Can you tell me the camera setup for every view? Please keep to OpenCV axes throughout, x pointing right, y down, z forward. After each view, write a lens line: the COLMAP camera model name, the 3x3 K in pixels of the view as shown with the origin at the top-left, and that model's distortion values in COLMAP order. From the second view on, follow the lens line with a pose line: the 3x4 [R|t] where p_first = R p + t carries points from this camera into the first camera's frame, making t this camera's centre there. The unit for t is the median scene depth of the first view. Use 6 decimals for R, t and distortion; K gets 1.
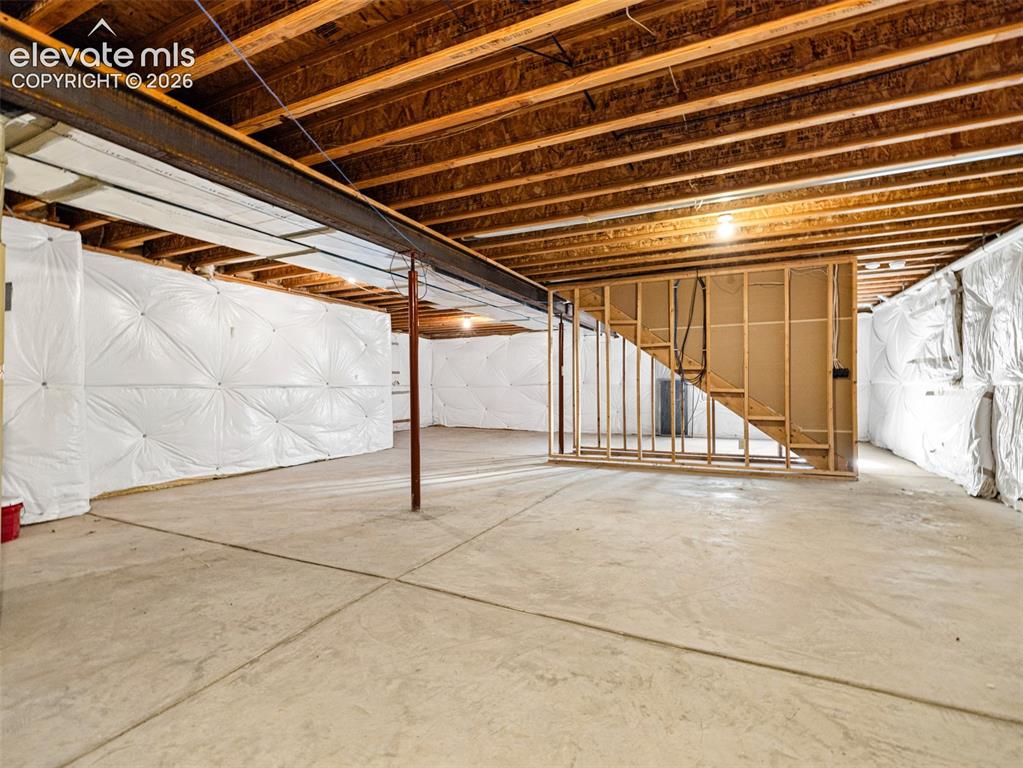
lens RADIAL K [[491.1, 0, 507.9], [0, 491.1, 385.4], [0, 0, 1]] dist [-0.000348, -0.000253]
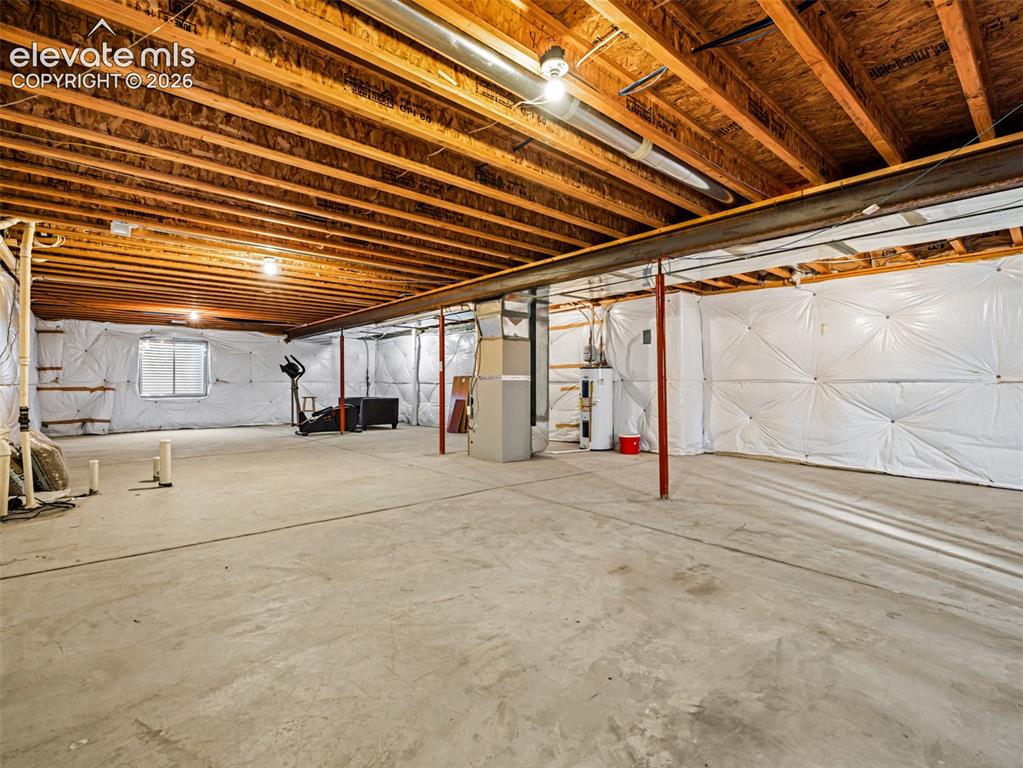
lens RADIAL K [[491.1, 0, 511.7], [0, 491.1, 381.7], [0, 0, 1]] dist [-0.000348, -0.000253]
pose [[-0.404517, 0.002429, -0.914527, 1.099096], [0.006371, 0.999980, -0.000163, -0.001364], [0.914508, -0.005892, -0.404525, 1.360194]]
